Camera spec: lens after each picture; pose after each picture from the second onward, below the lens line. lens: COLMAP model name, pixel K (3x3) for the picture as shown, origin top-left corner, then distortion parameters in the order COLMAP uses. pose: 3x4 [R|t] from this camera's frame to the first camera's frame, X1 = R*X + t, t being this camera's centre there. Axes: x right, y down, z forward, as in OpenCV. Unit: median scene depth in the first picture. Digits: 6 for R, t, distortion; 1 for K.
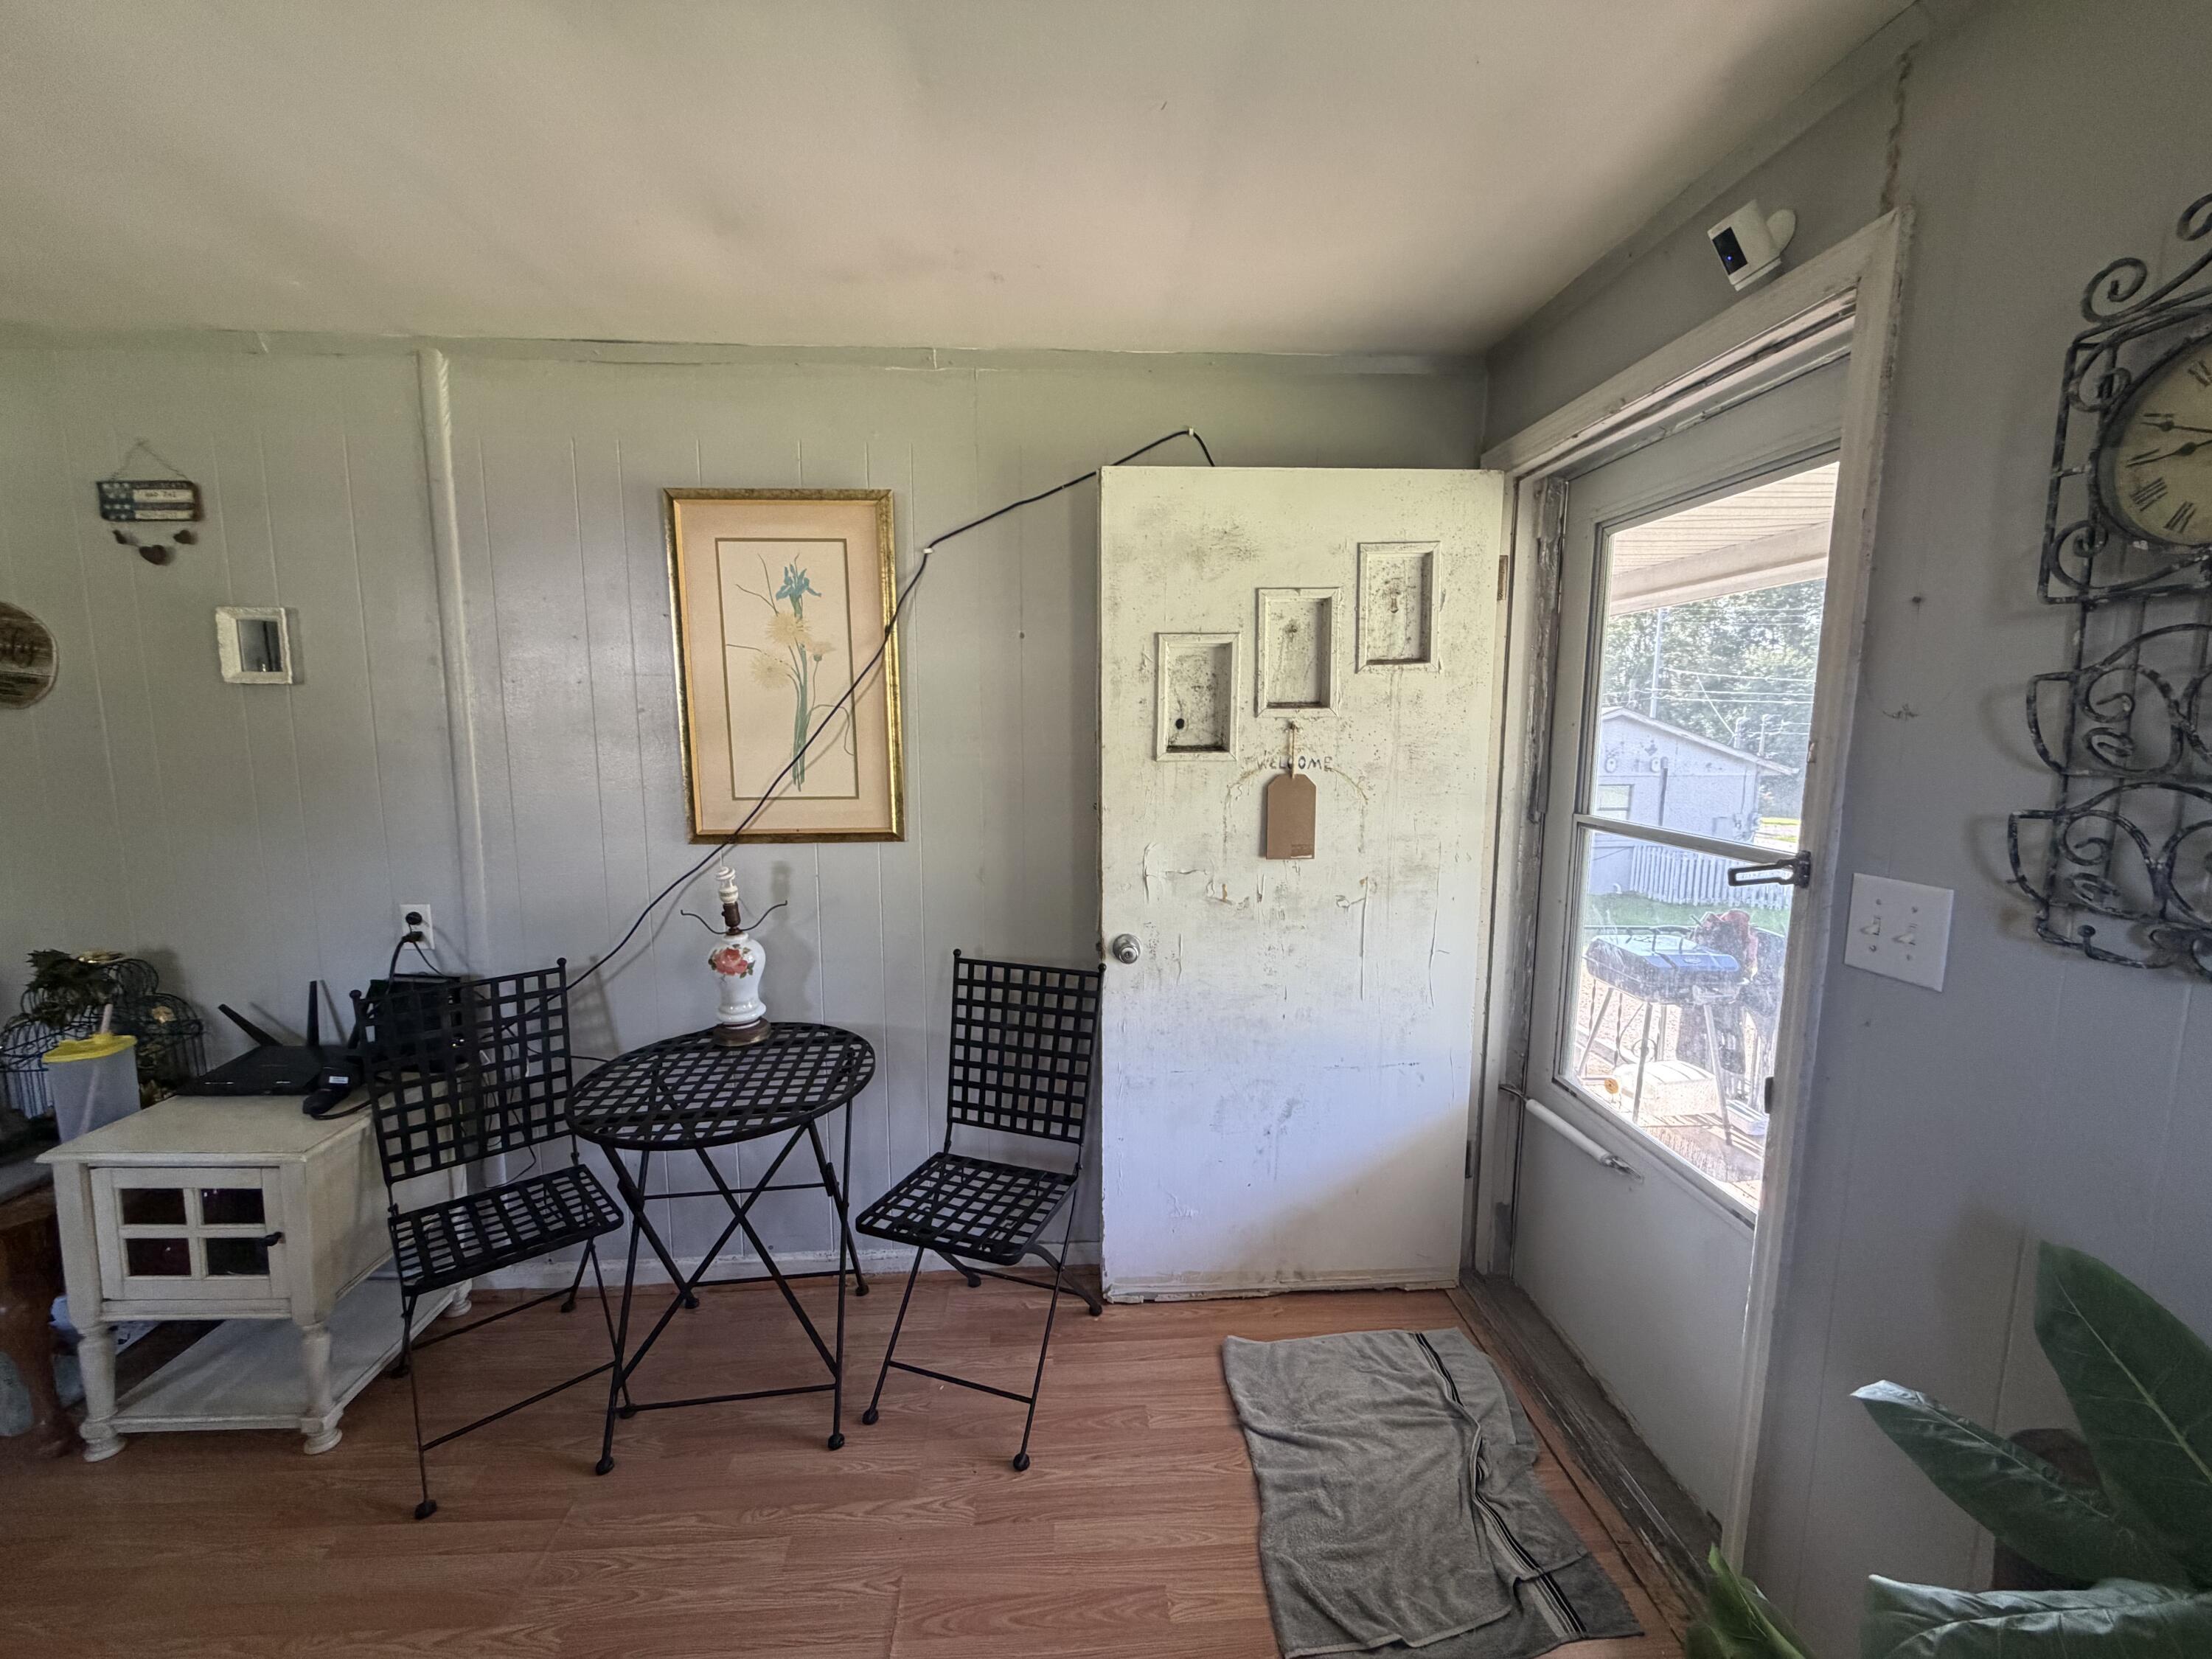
lens RADIAL K [[879.0, 0, 1098.9], [0, 879.0, 830.5], [0, 0, 1]] dist [-0.001574, 0.000219]
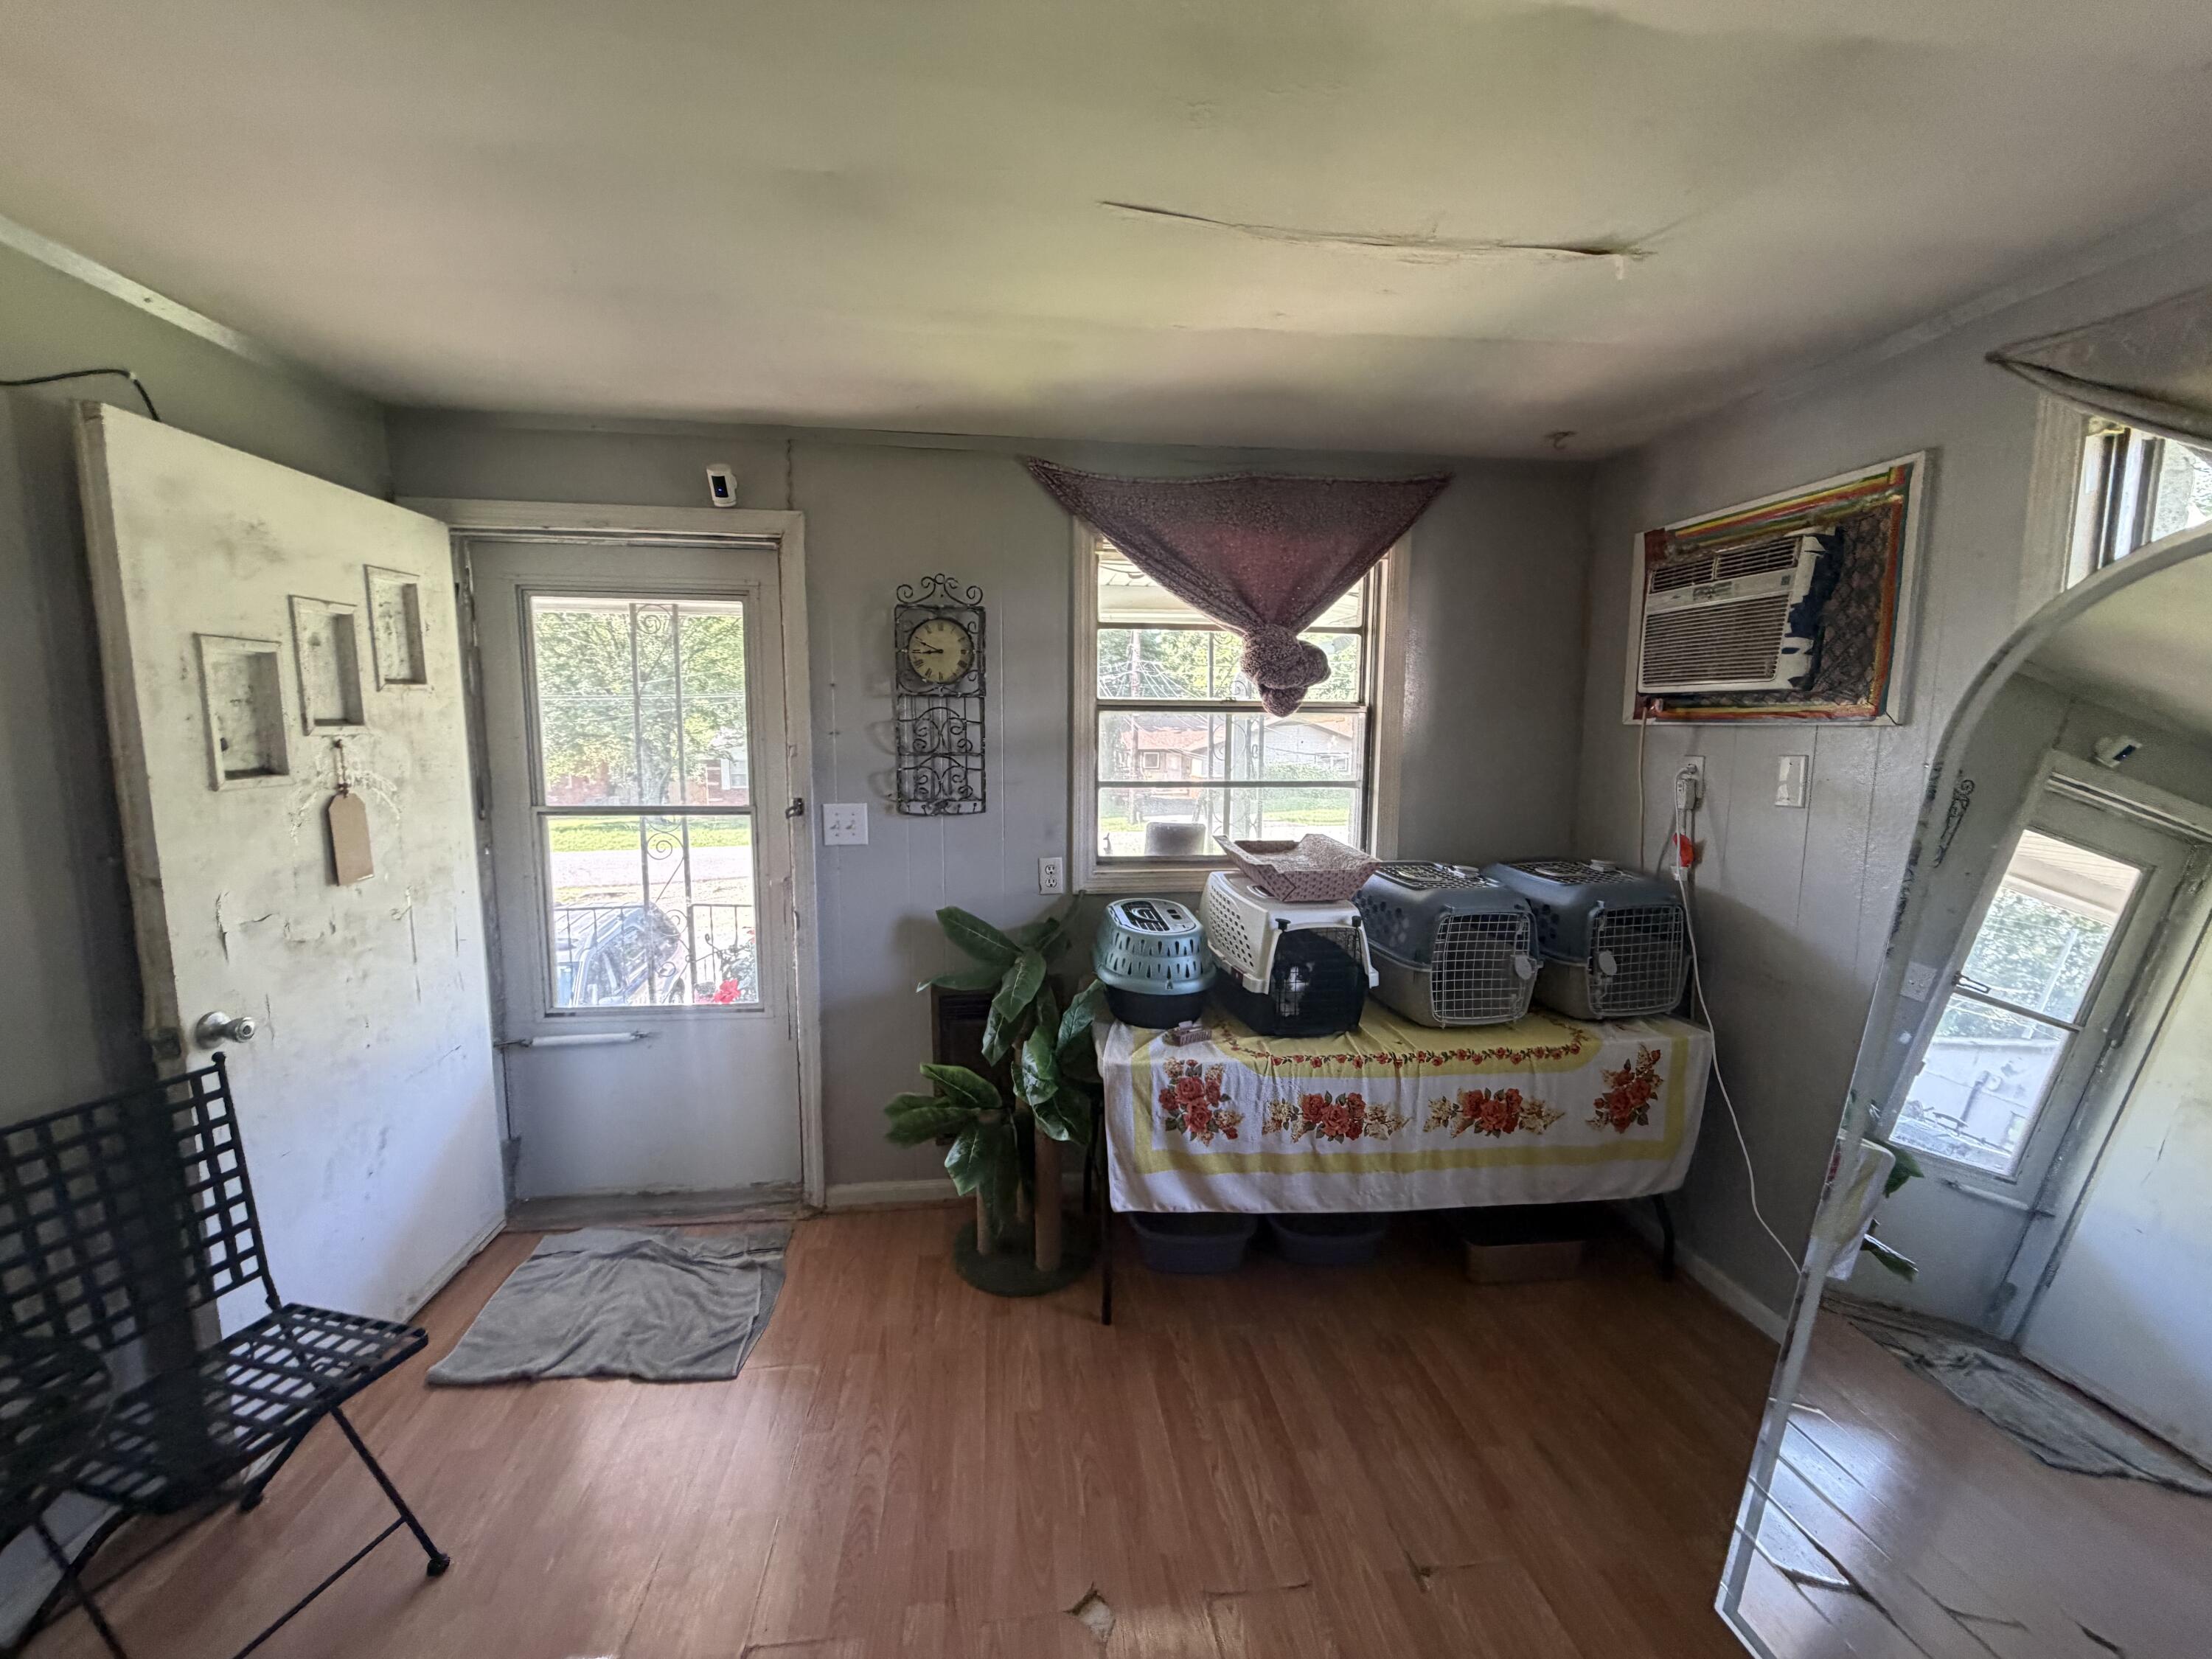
lens RADIAL K [[879.0, 0, 1097.2], [0, 879.0, 832.4], [0, 0, 1]] dist [-0.001574, 0.000219]
pose [[-0.056546, -0.123487, 0.990734, -0.813939], [0.122157, 0.984010, 0.129621, -0.048715], [-0.990899, 0.128355, -0.040557, 0.236550]]
